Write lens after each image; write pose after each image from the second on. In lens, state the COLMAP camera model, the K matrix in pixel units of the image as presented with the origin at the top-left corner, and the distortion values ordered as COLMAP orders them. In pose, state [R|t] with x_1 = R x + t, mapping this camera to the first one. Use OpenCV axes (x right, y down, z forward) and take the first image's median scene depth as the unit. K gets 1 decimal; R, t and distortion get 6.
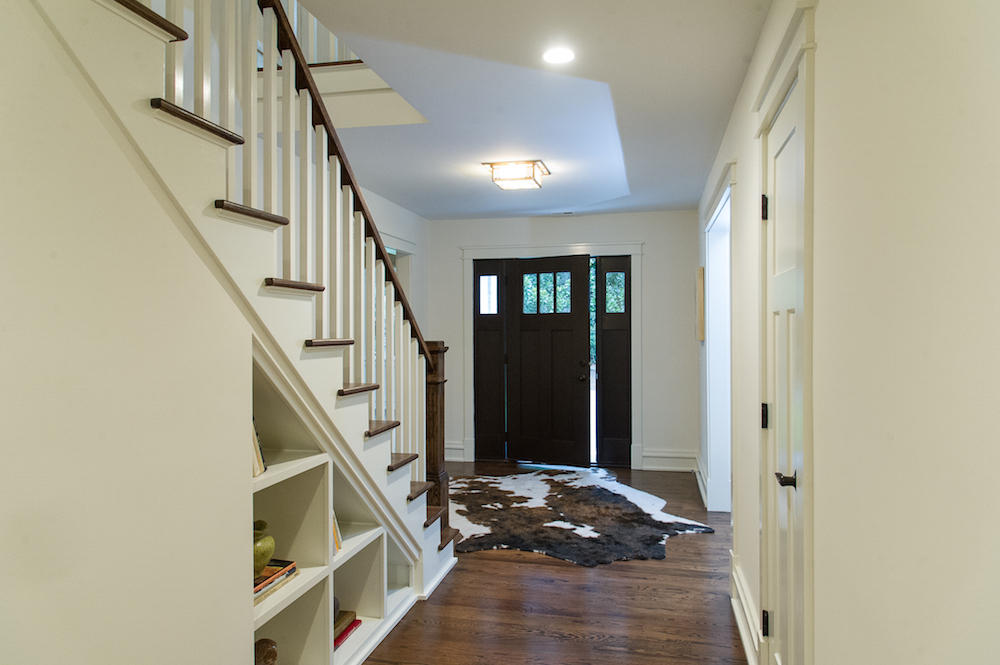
lens RADIAL K [[686.0, 0, 500.4], [0, 686.0, 332.7], [0, 0, 1]] dist [0.047035, -0.000869]
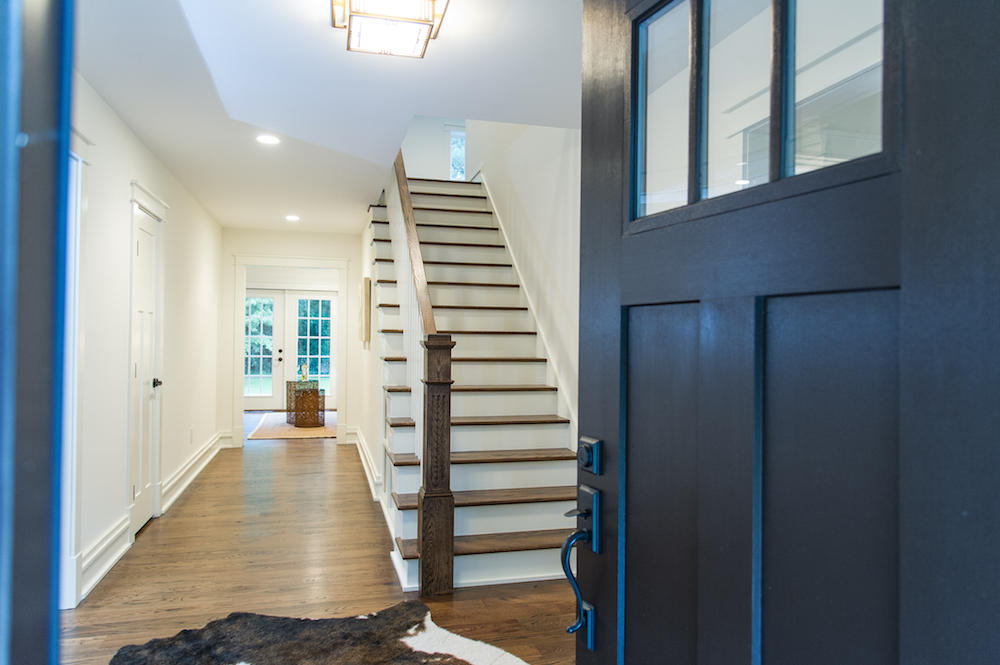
lens RADIAL K [[686.0, 0, 504.3], [0, 686.0, 327.0], [0, 0, 1]] dist [0.047035, -0.000869]
pose [[-0.886086, -0.012168, -0.463360, 0.256784], [-0.007963, 0.999907, -0.011031, 0.010544], [0.463452, -0.006085, -0.886101, 2.046625]]
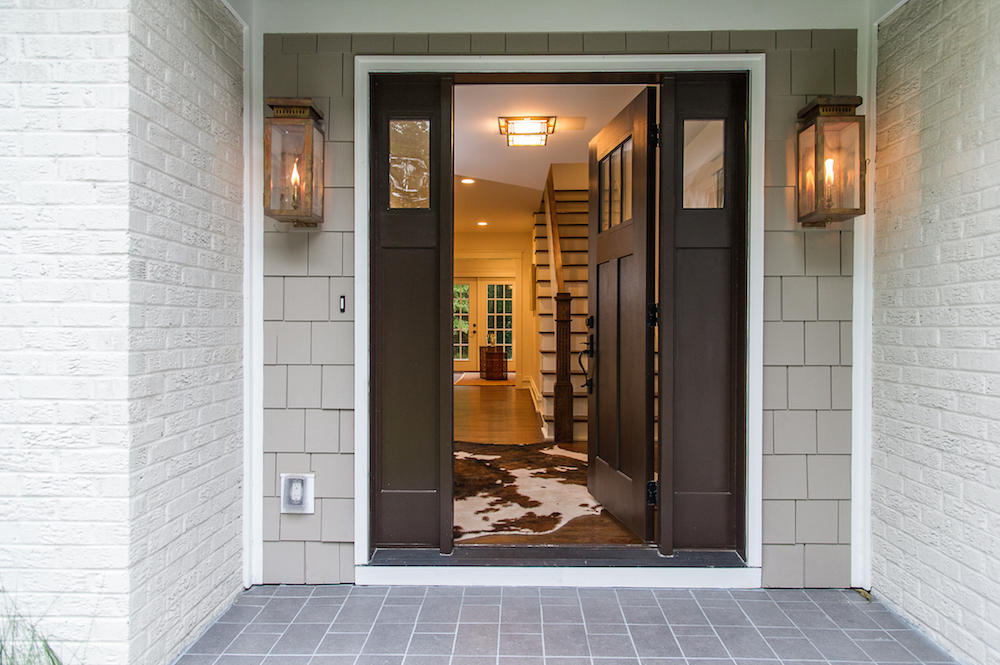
lens RADIAL K [[686.0, 0, 500.8], [0, 686.0, 330.1], [0, 0, 1]] dist [0.047035, -0.000869]
pose [[-0.978372, 0.000512, -0.206855, 0.383098], [-0.001308, 0.999962, 0.008662, 0.087423], [0.206851, 0.008746, -0.978333, 2.742656]]
